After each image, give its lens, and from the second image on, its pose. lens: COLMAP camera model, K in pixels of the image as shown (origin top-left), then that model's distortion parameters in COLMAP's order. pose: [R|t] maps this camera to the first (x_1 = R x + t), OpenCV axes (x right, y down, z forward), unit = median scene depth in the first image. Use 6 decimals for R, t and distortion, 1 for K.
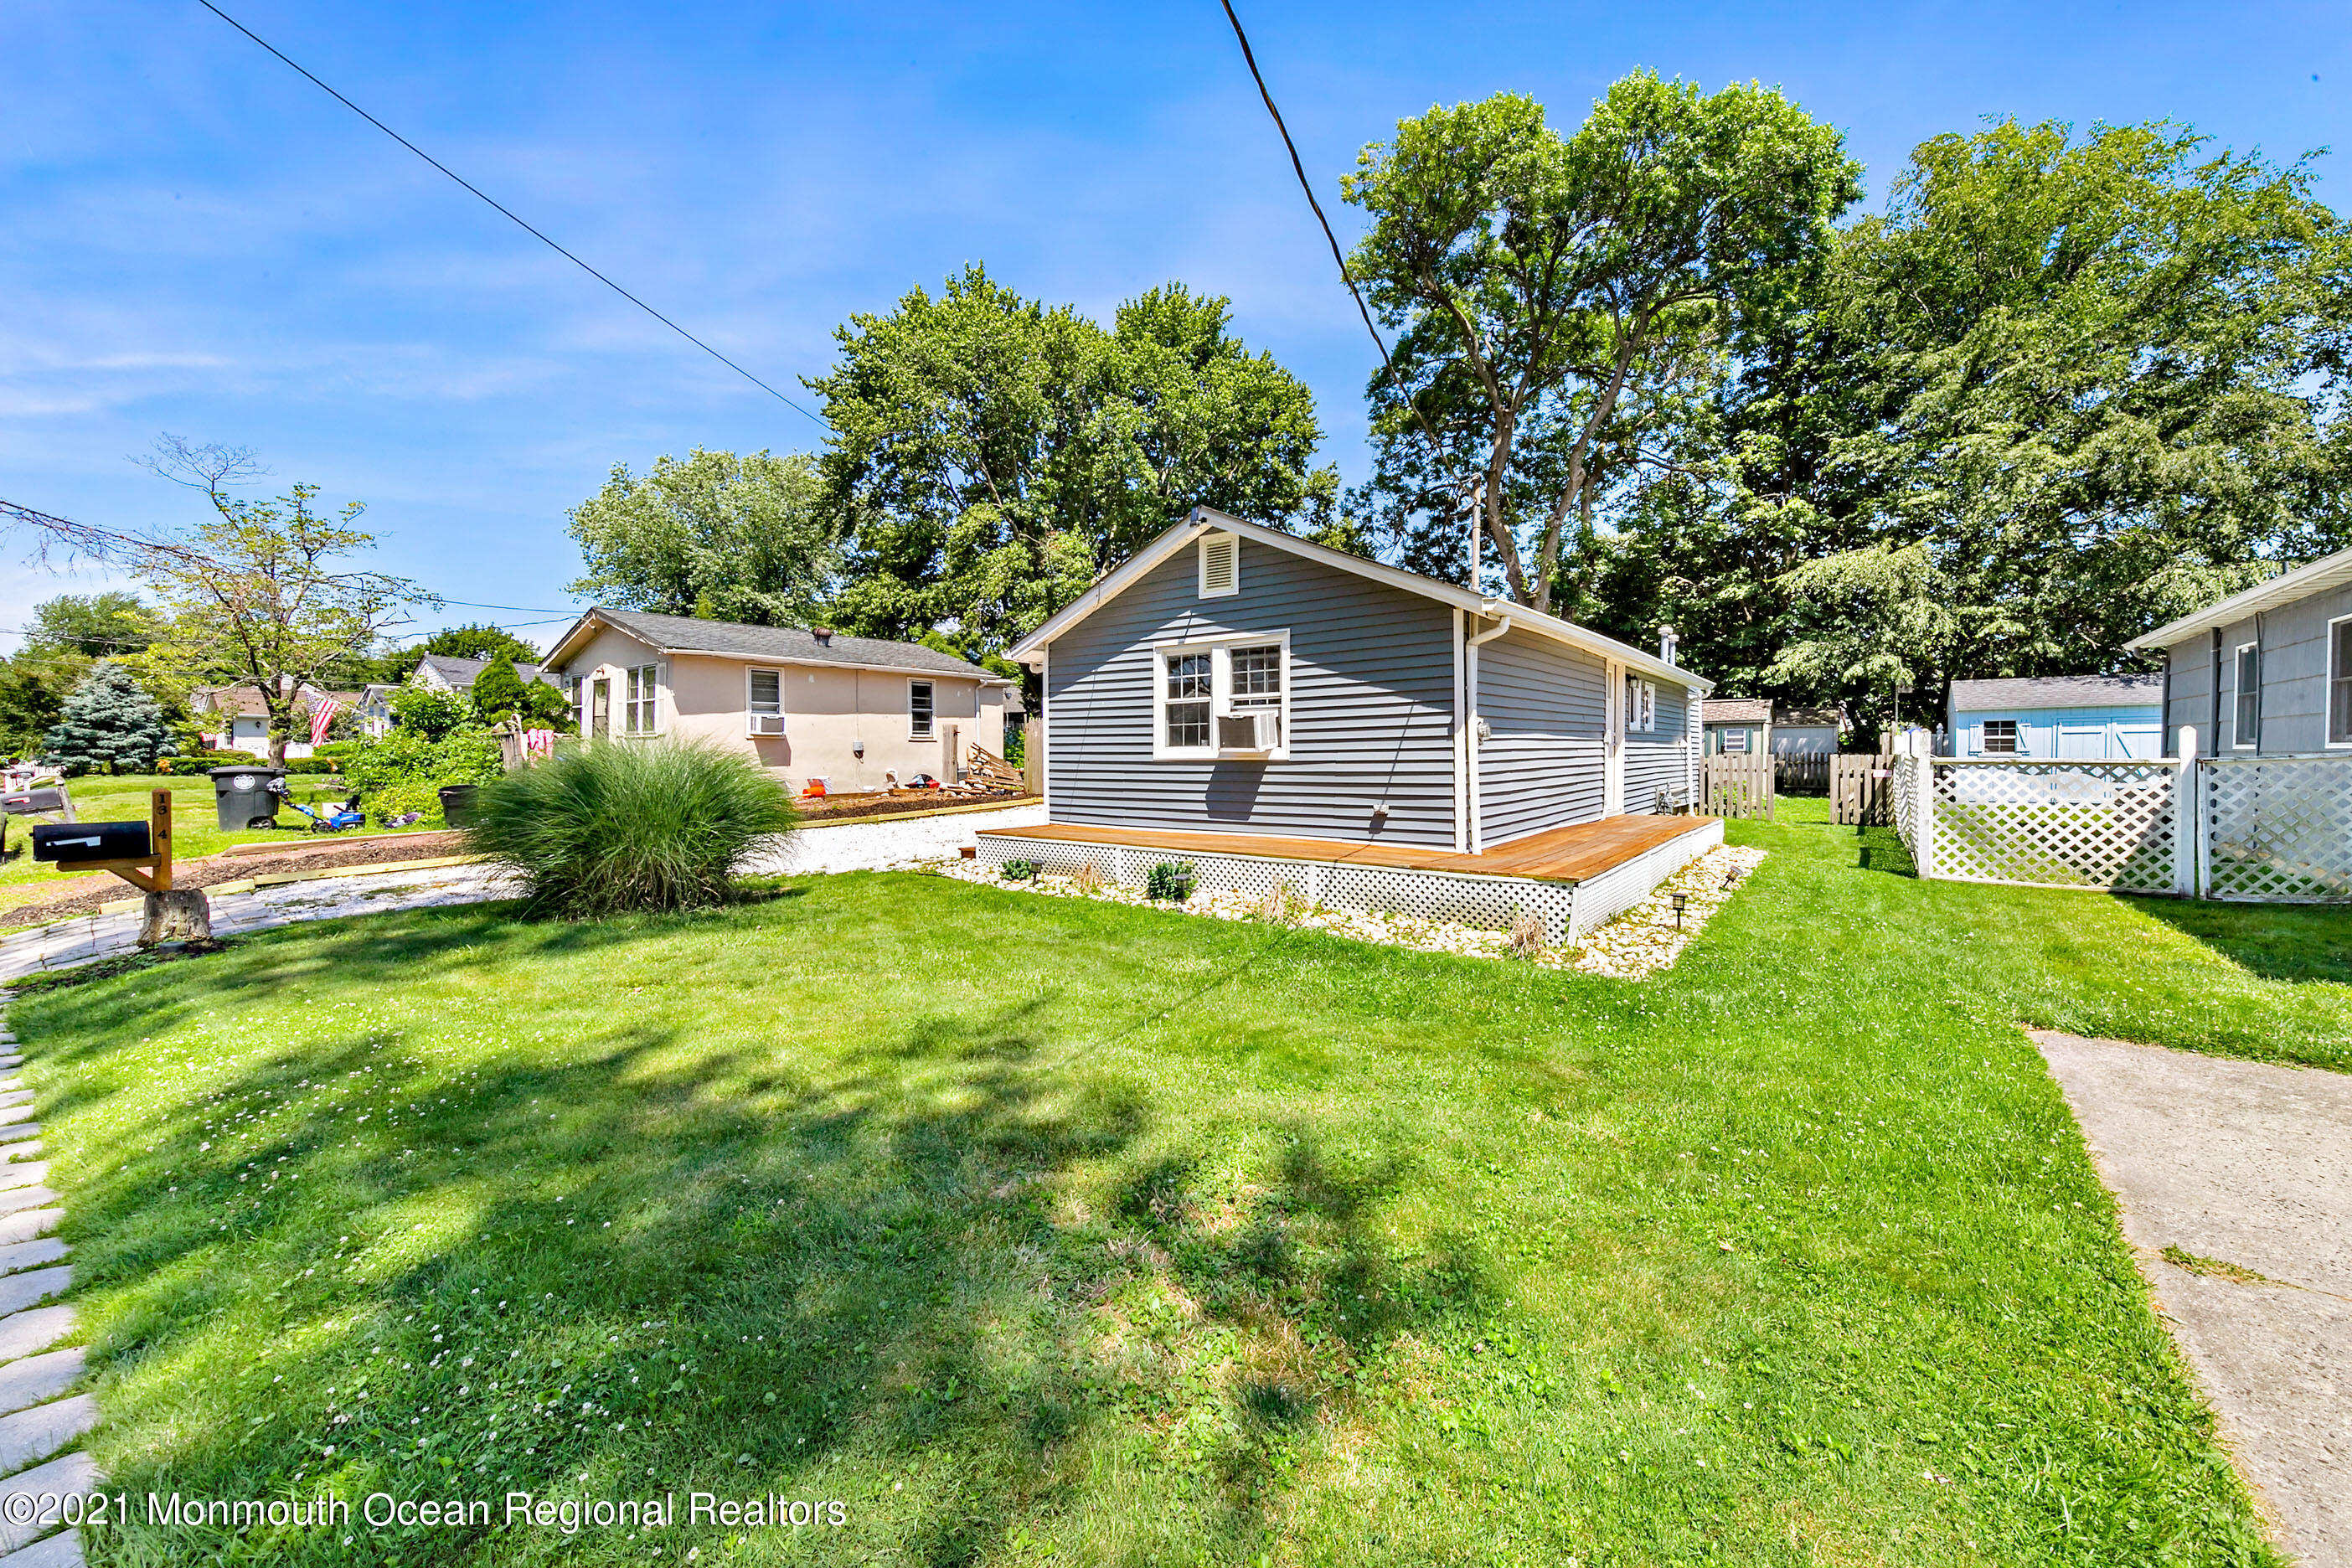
lens RADIAL K [[897.5, 0, 1173.2], [0, 897.5, 770.9], [0, 0, 1]] dist [-0.000944, -0.000346]
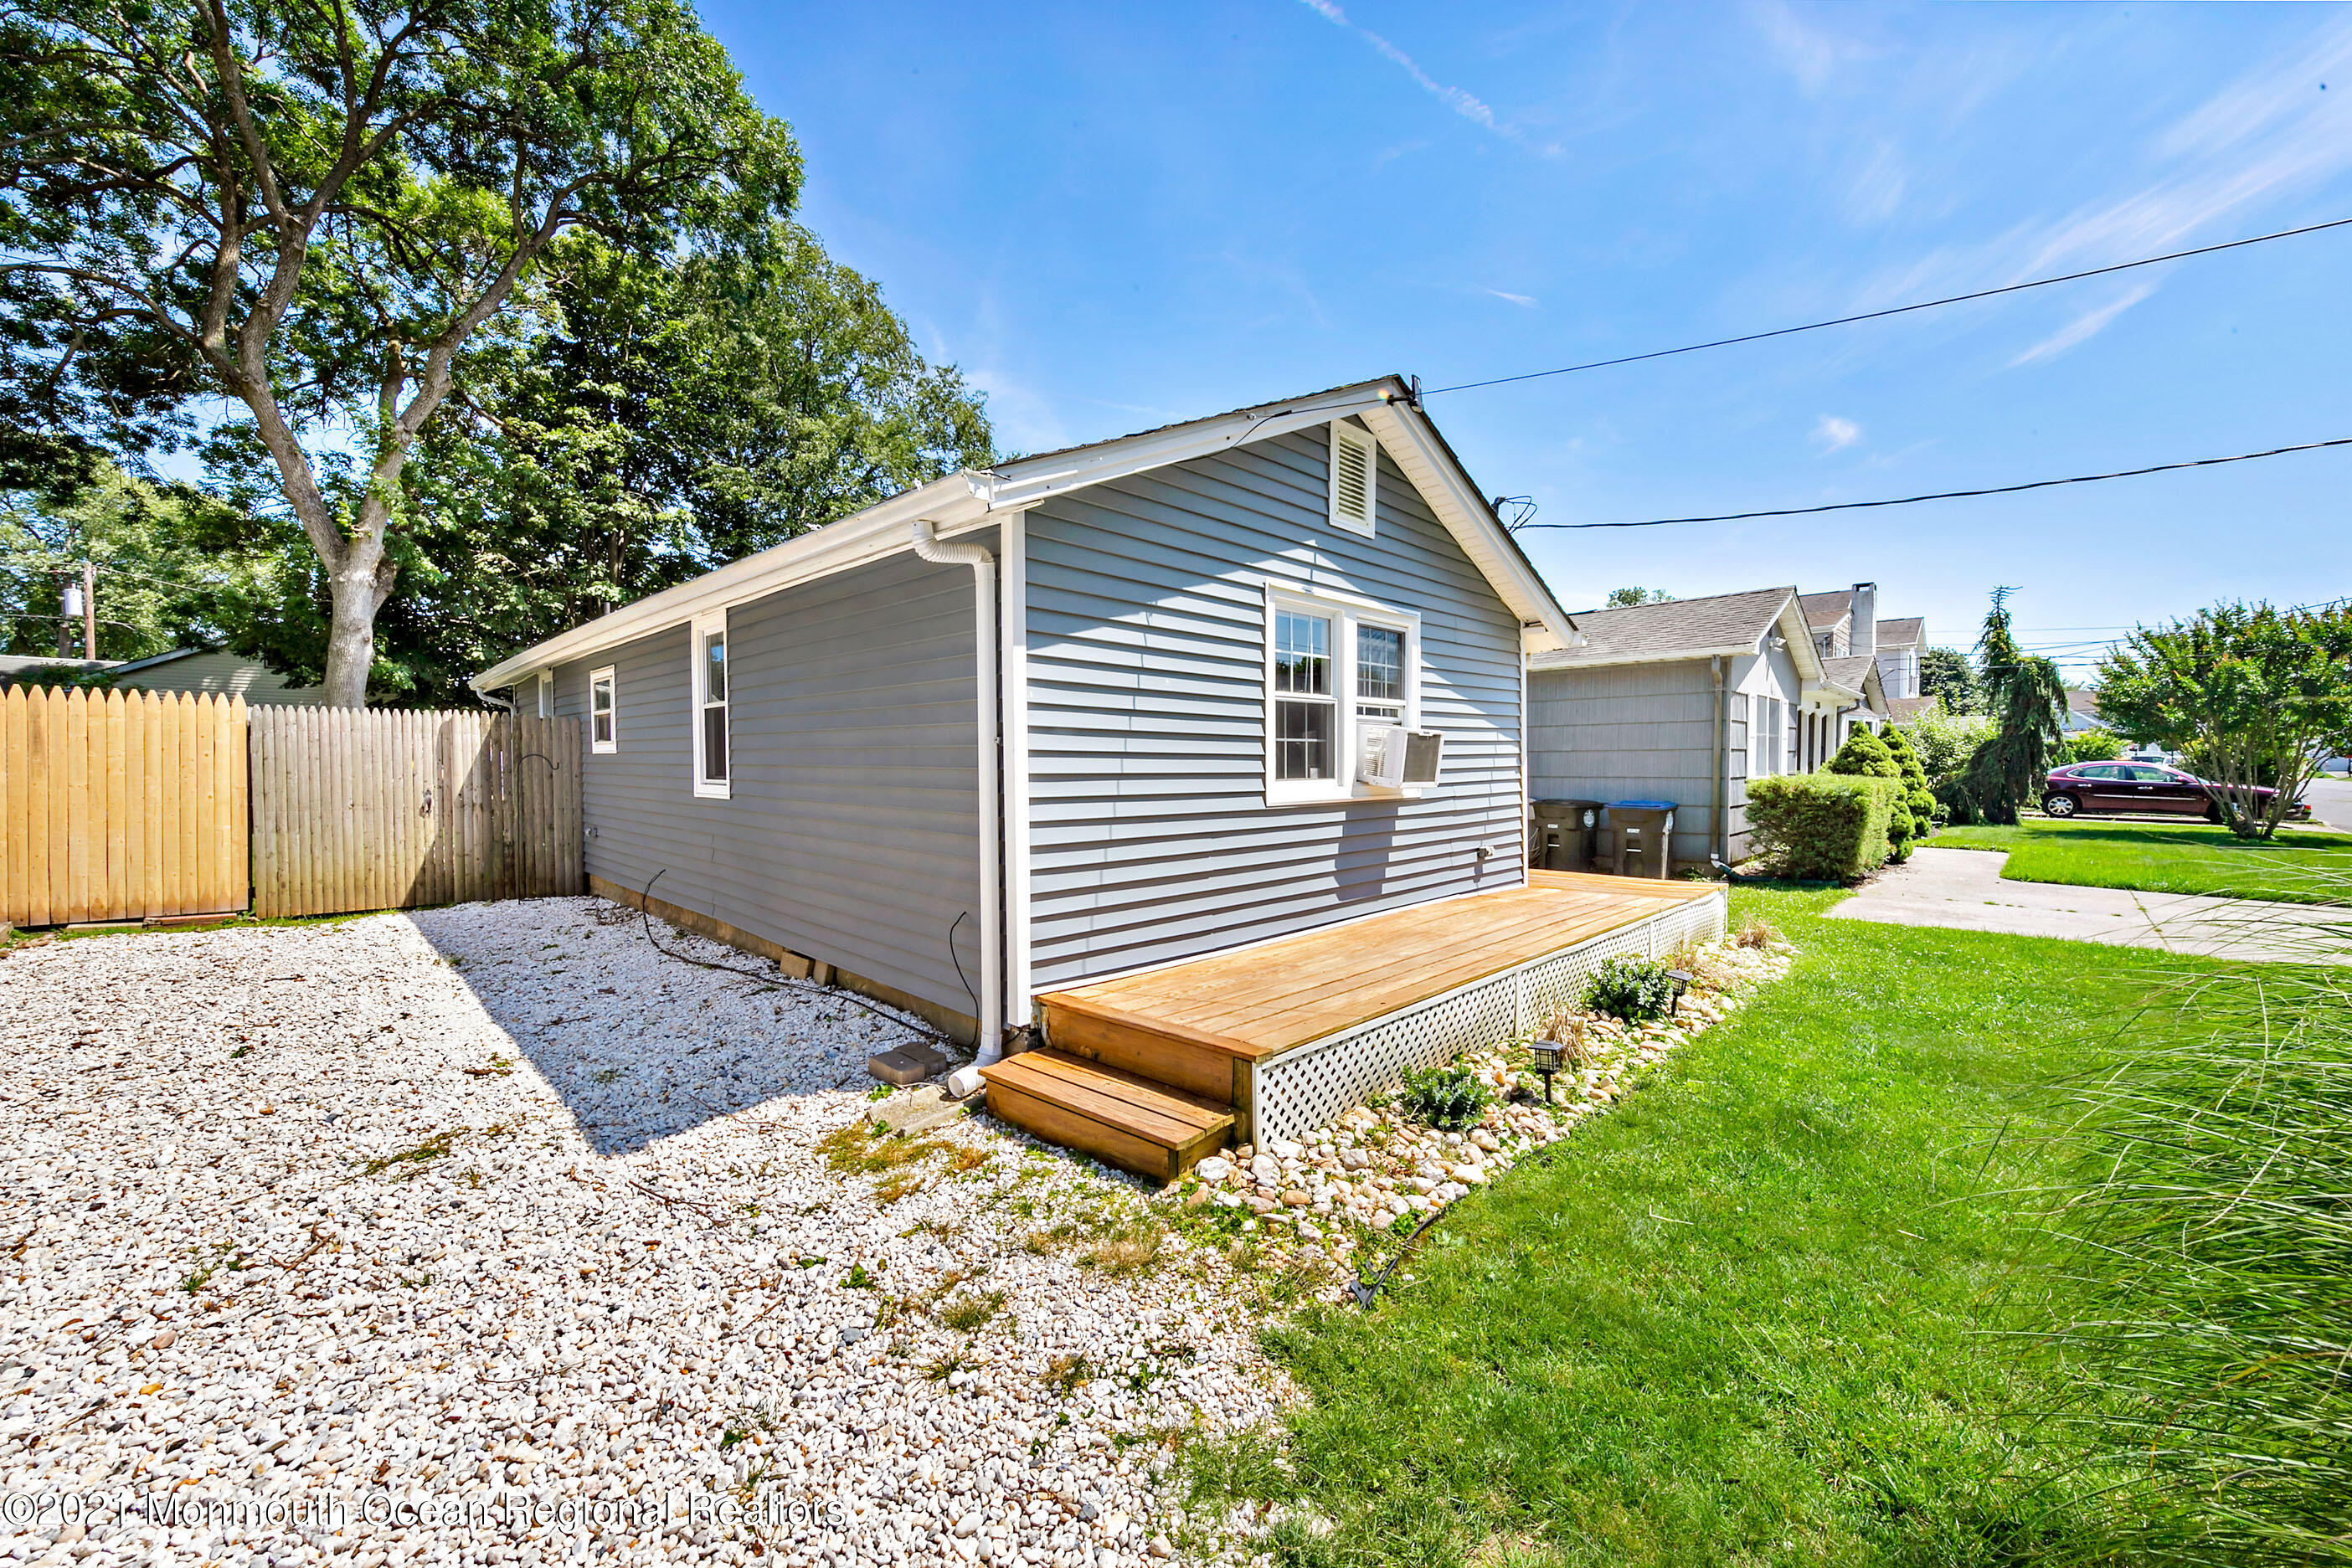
lens RADIAL K [[897.4, 0, 1197.6], [0, 897.4, 785.9], [0, 0, 1]] dist [-0.000944, -0.000346]
pose [[0.091805, -0.017641, 0.995621, -0.560198], [0.023911, 0.999594, 0.015507, -0.034453], [-0.995490, 0.022382, 0.092190, 1.040141]]
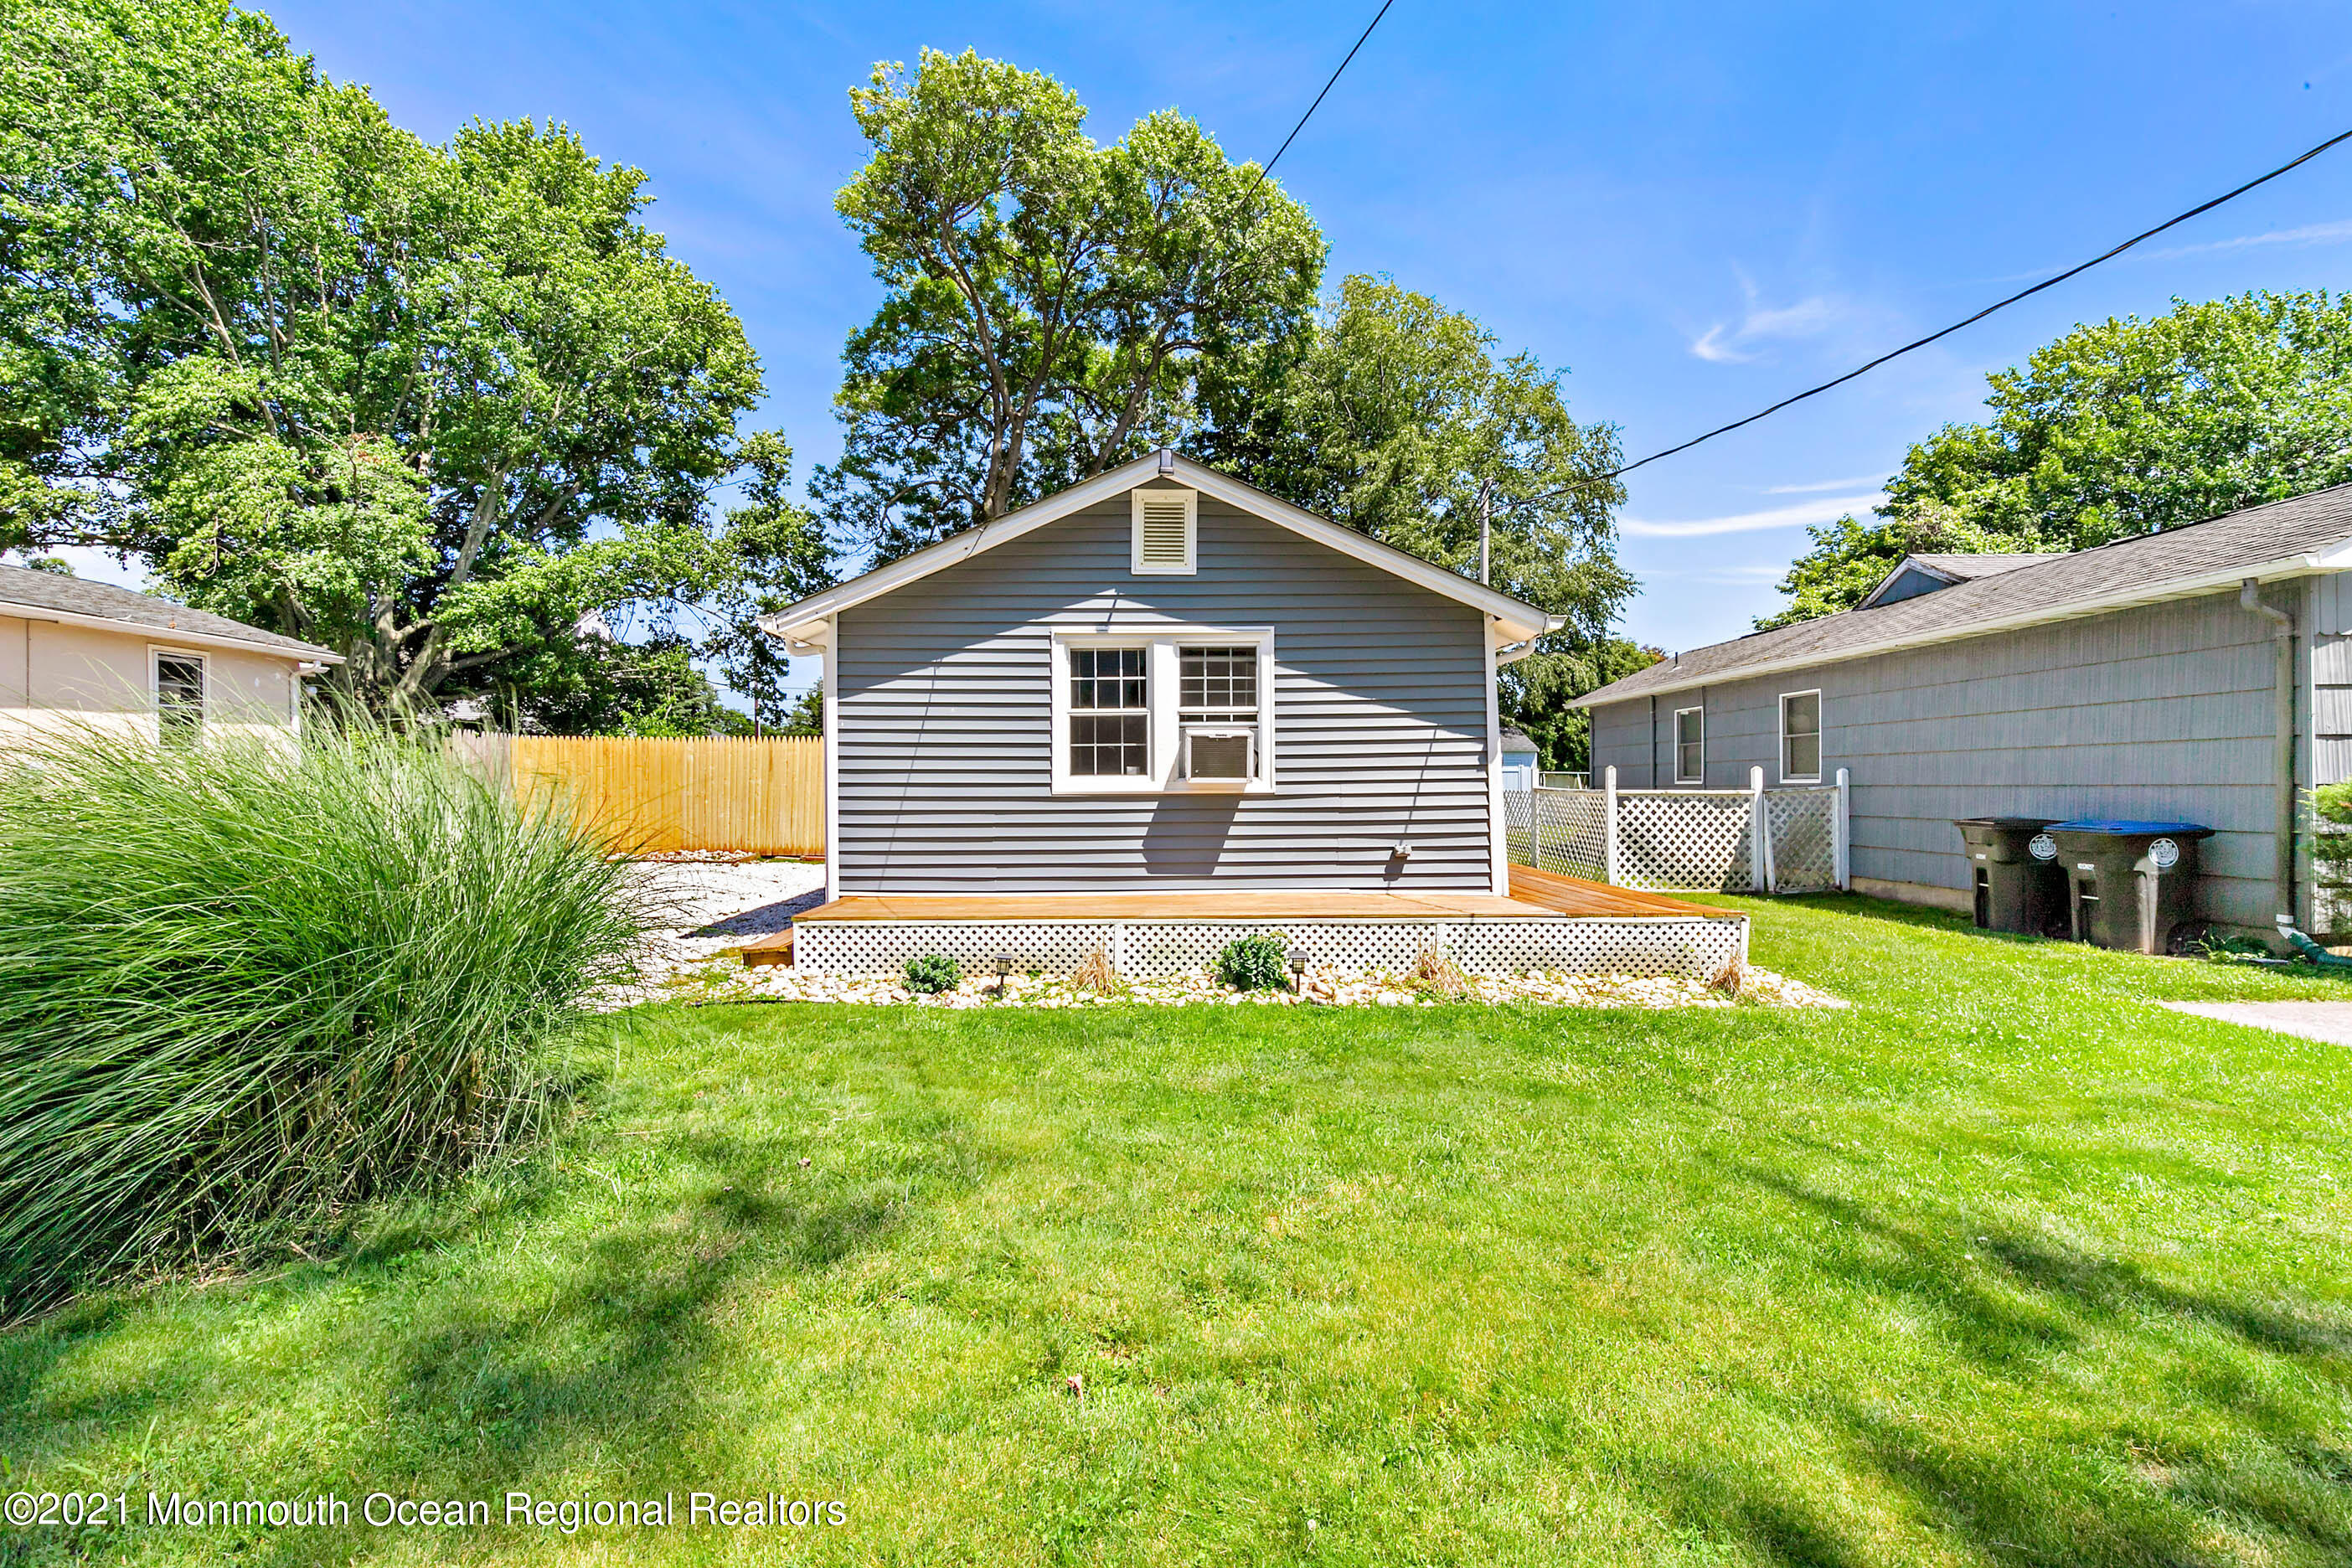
lens RADIAL K [[1000.1, 0, 1175.1], [0, 1000.1, 782.8], [0, 0, 1]] dist [0.004424, -0.000125]
pose [[0.772159, 0.003803, 0.635418, -0.464555], [0.012592, 0.999694, -0.021285, -0.003576], [-0.635305, 0.024436, 0.771875, 0.354356]]
